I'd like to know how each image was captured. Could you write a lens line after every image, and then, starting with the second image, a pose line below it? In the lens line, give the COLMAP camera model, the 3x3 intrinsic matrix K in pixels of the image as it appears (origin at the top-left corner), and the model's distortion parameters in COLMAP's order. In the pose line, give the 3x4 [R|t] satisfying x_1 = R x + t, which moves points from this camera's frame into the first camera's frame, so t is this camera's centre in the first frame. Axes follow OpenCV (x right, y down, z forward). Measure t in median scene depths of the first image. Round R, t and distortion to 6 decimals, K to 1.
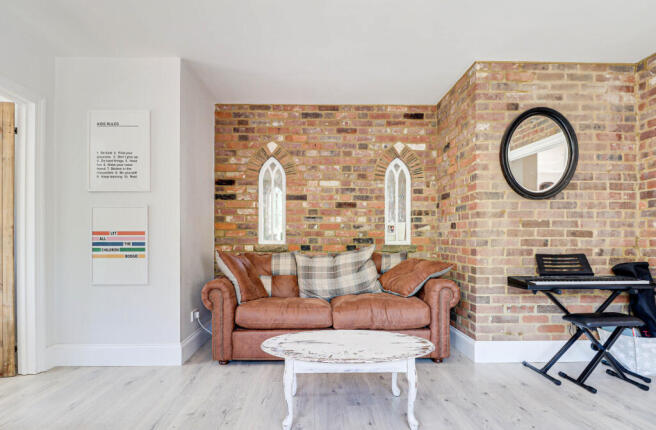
lens RADIAL K [[351.9, 0, 322.7], [0, 351.9, 239.2], [0, 0, 1]] dist [-0.005003, -0.001179]
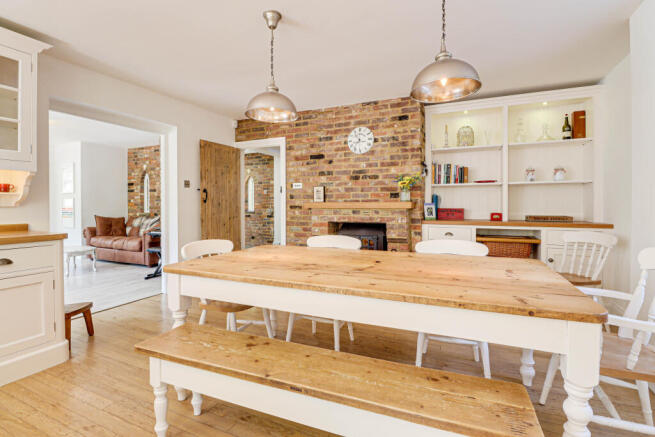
lens RADIAL K [[308.7, 0, 340.3], [0, 308.7, 206.2], [0, 0, 1]] dist [-0.008091, -0.009931]
pose [[0.908439, -0.001449, -0.418015, 1.707463], [0.004660, 0.999967, 0.006660, -0.031425], [0.417991, -0.007999, 0.908416, -0.194277]]
